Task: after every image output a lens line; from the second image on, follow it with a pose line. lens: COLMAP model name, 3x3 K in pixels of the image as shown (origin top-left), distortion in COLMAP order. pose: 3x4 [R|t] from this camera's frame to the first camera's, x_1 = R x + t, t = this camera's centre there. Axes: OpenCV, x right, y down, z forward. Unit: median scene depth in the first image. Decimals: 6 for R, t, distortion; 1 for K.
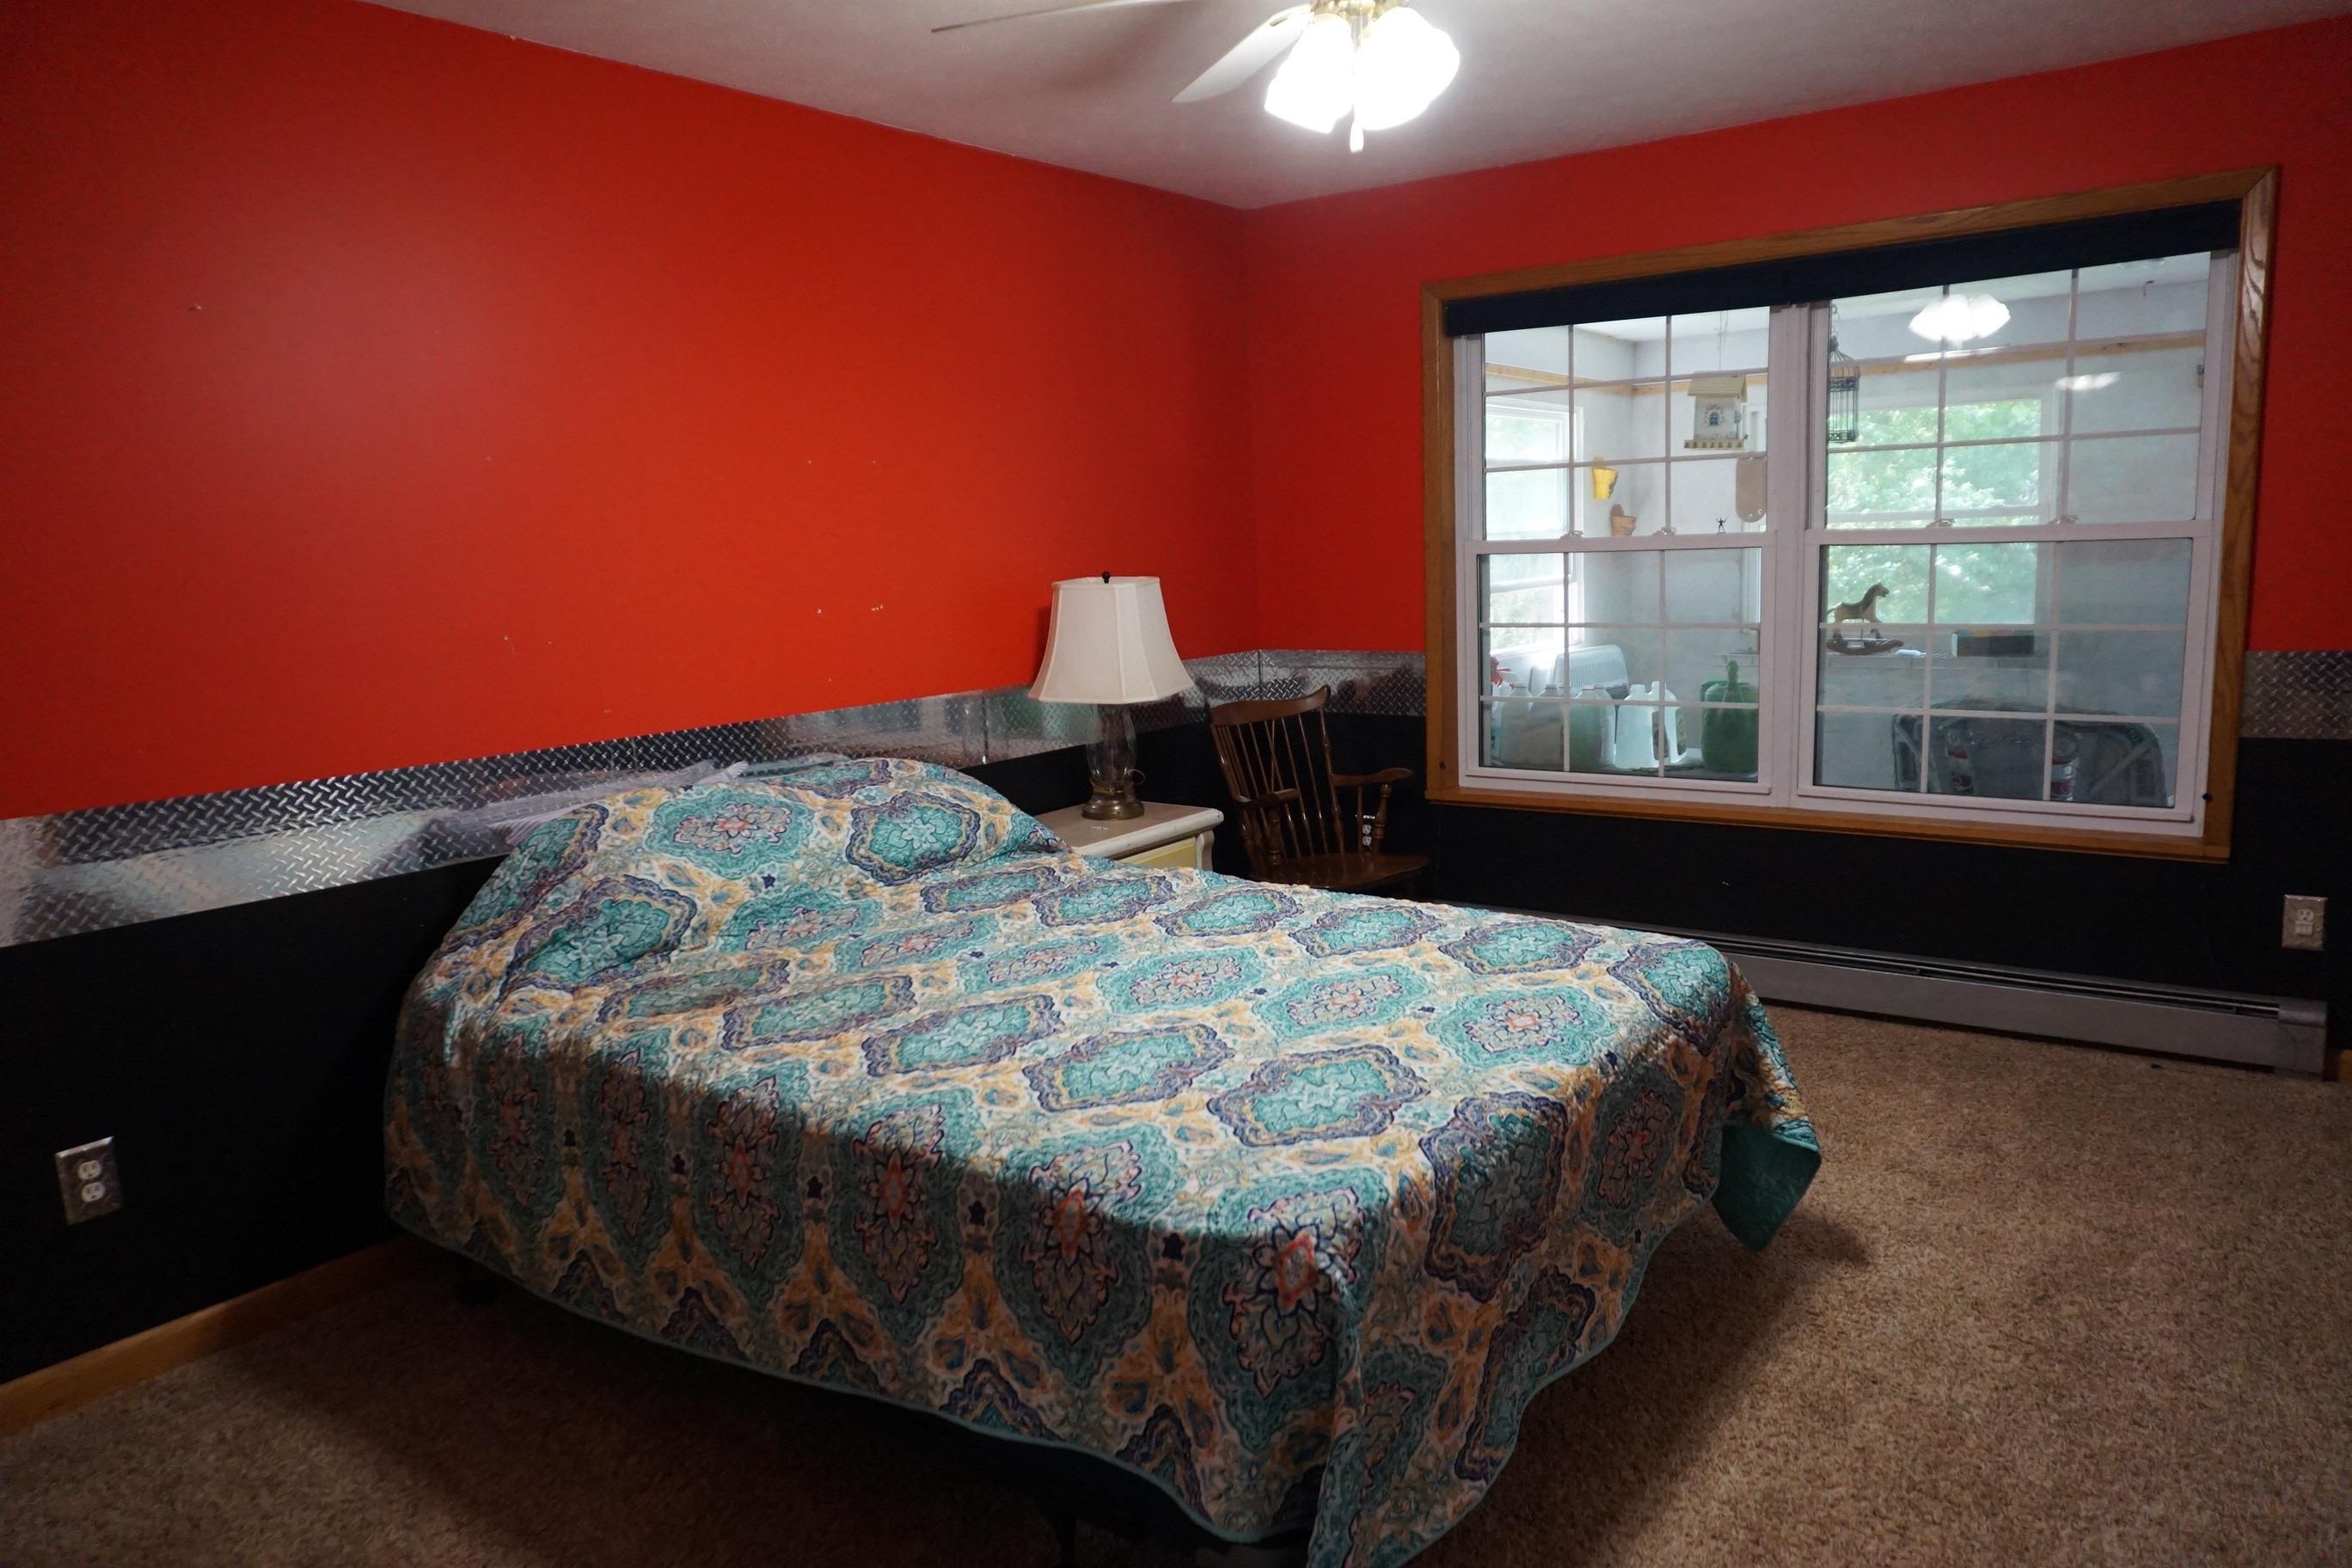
lens RADIAL K [[1589.0, 0, 1176.0], [0, 1589.0, 784.0], [0, 0, 1]] dist [-0.050143, 0.034557]
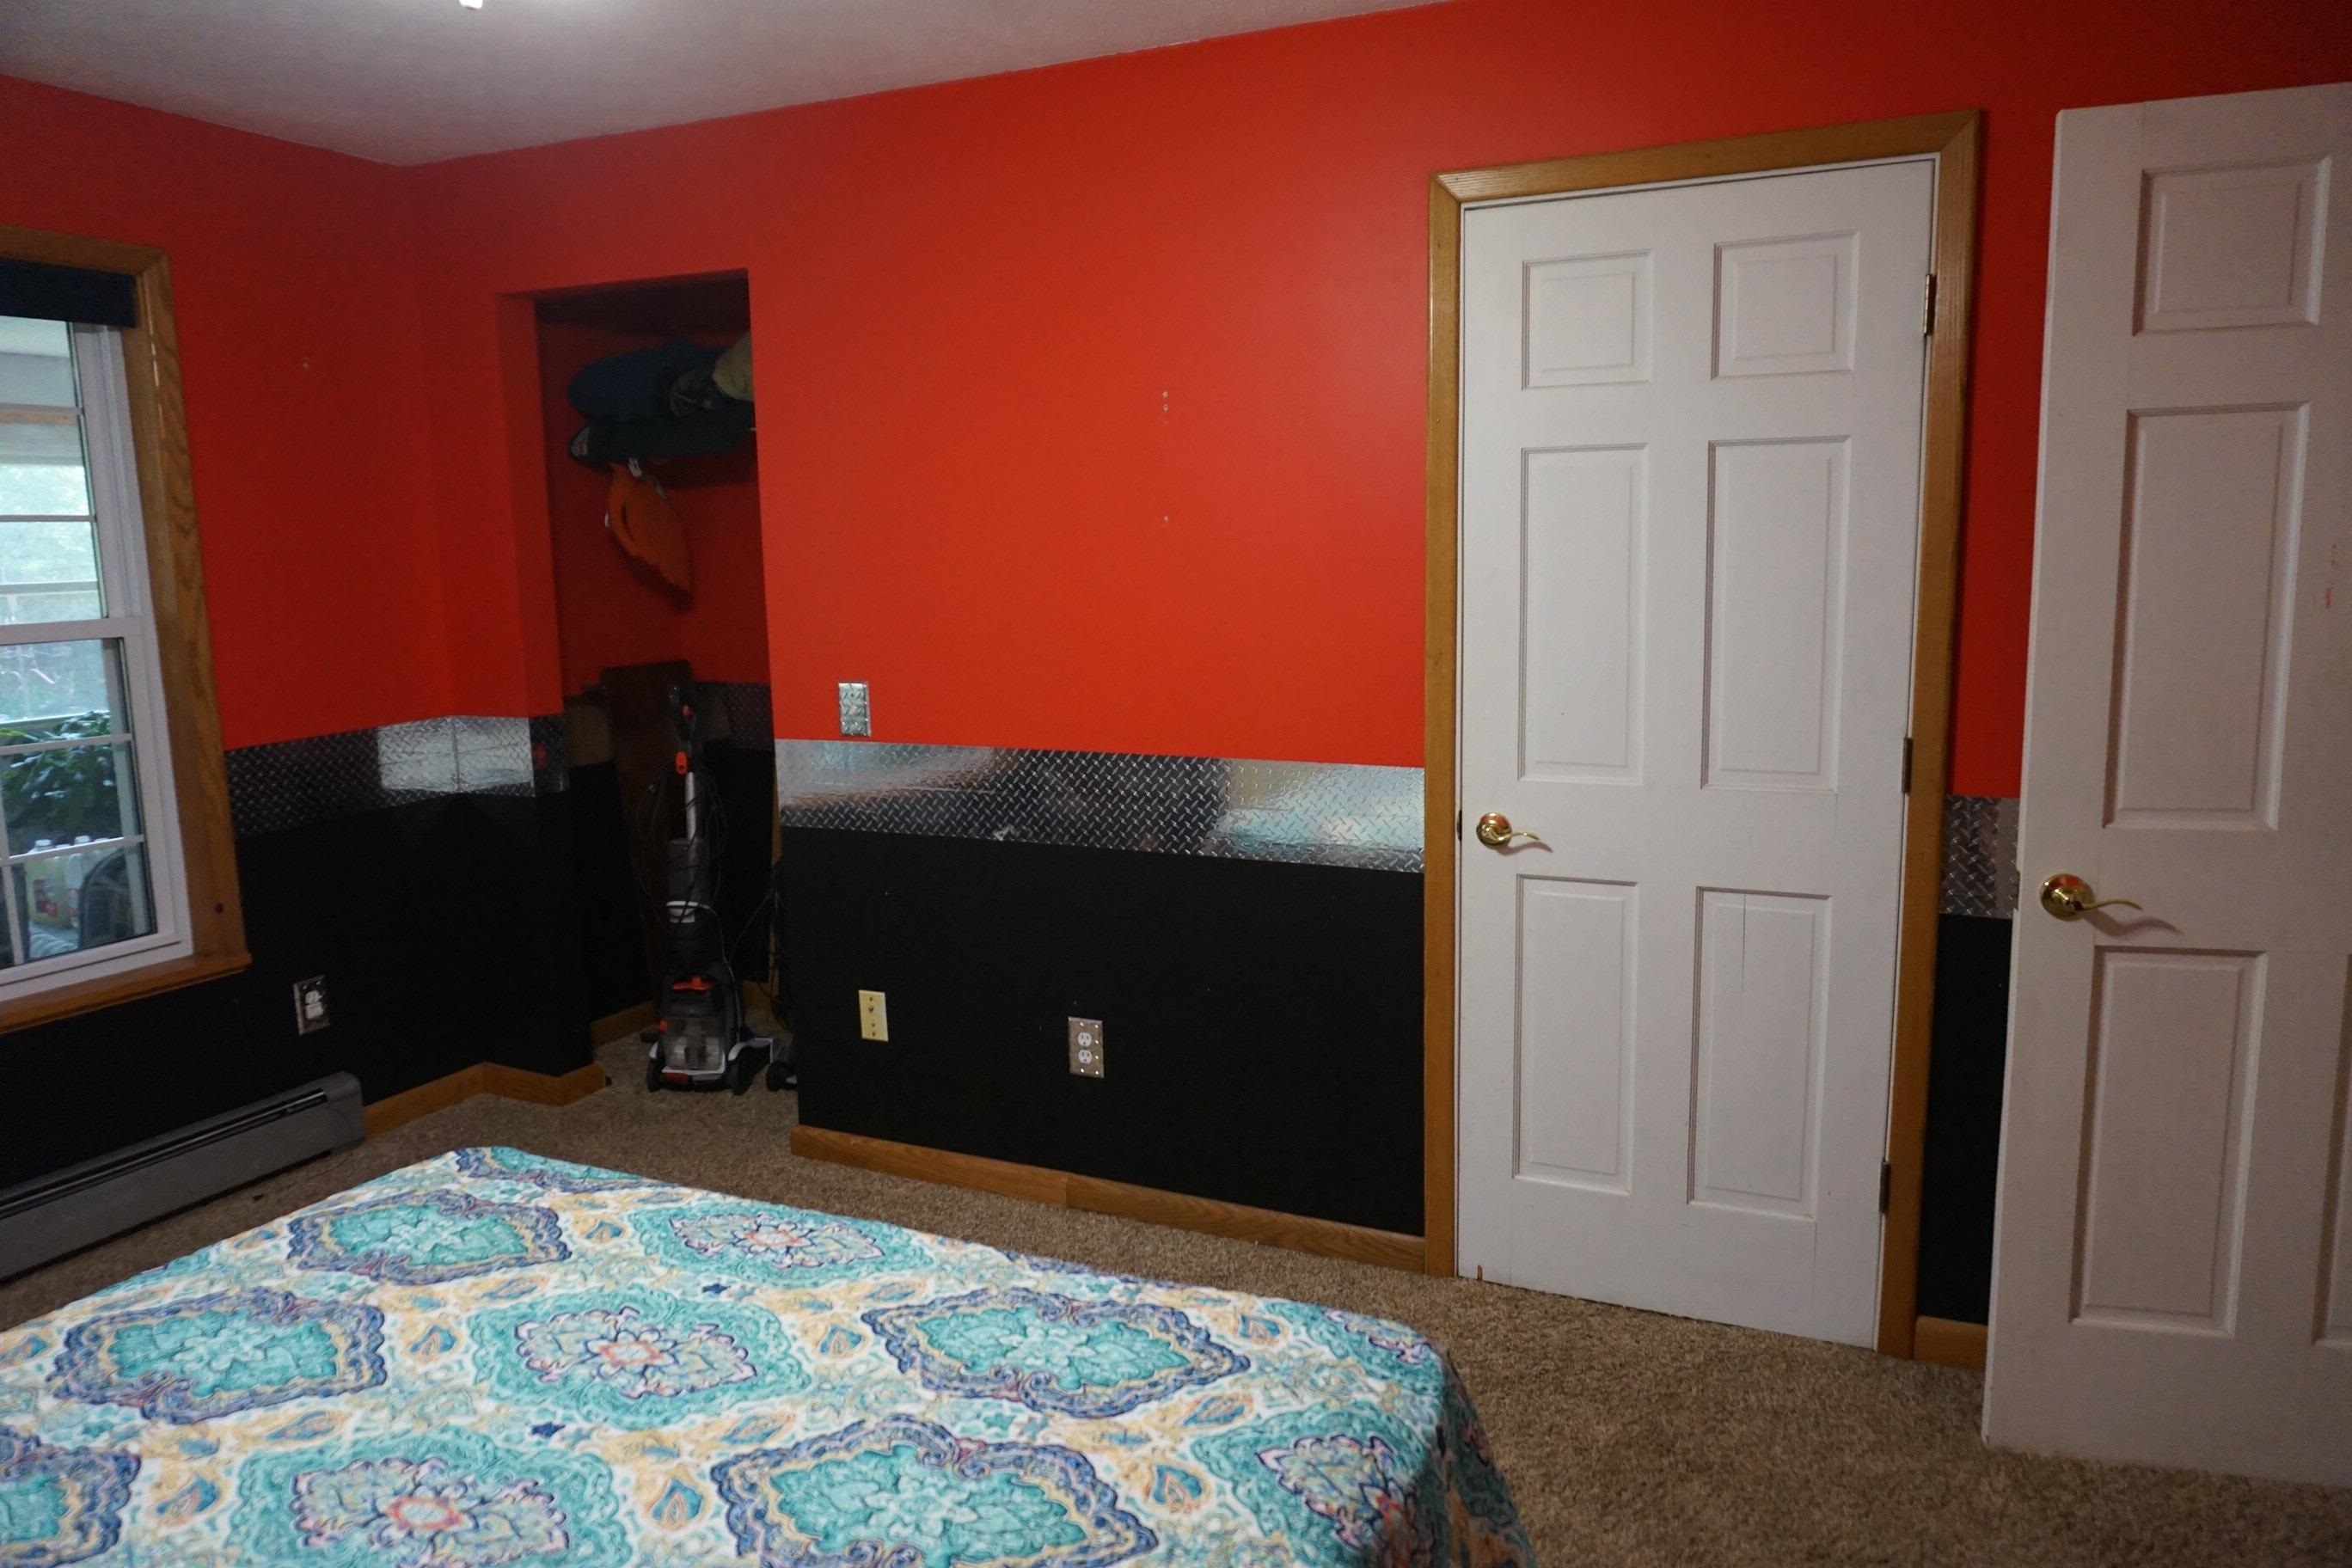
lens RADIAL K [[1589.0, 0, 1176.0], [0, 1589.0, 784.0], [0, 0, 1]] dist [-0.050143, 0.034557]
pose [[-0.208510, -0.106252, 0.972232, -0.501252], [0.179139, 0.973114, 0.144767, -0.131123], [-0.961474, 0.204350, -0.183870, 0.812006]]
